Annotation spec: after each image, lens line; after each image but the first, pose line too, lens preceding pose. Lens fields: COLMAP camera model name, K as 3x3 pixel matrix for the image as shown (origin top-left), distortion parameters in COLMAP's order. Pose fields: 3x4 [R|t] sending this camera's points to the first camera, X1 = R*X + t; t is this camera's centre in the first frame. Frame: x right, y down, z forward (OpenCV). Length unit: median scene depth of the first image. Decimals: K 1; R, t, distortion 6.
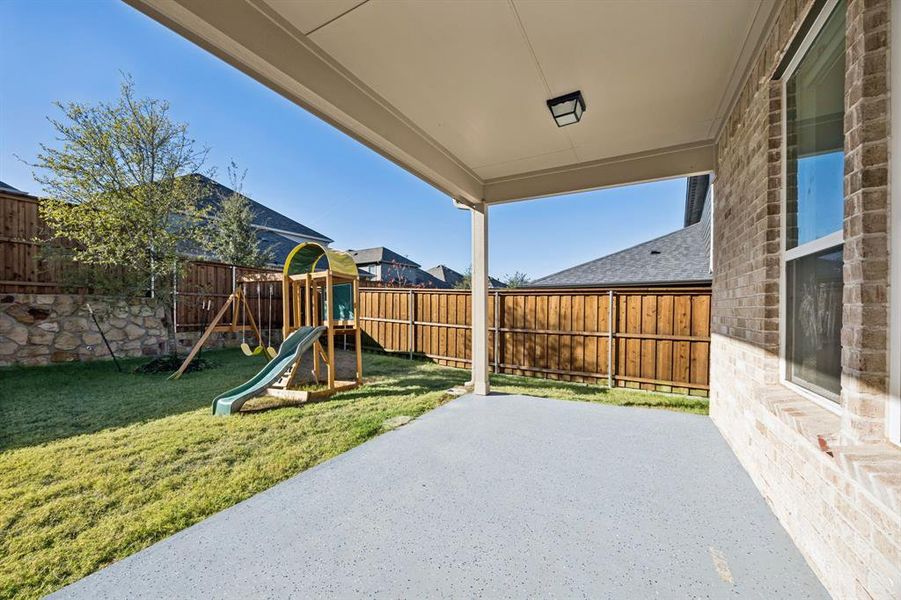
lens RADIAL K [[344.6, 0, 446.9], [0, 344.6, 308.9], [0, 0, 1]] dist [-0.000166, -0.000165]
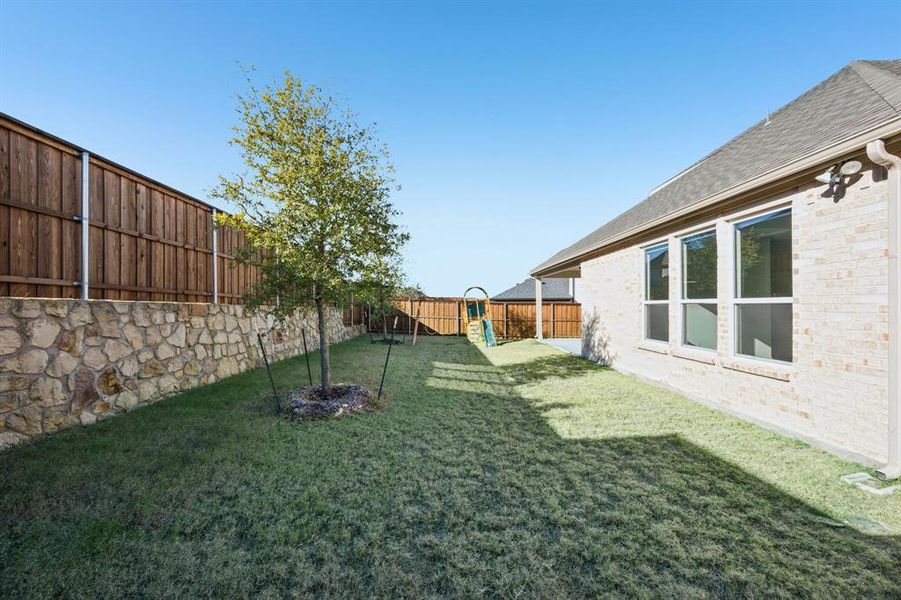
lens RADIAL K [[337.8, 0, 450.5], [0, 337.8, 300.0], [0, 0, 1]] dist [-0.000695, 0.000007]
pose [[0.873005, 0.008998, 0.487628, -1.240890], [0.004782, 0.999624, -0.027007, -0.013597], [-0.487687, 0.025909, 0.872634, -0.755826]]
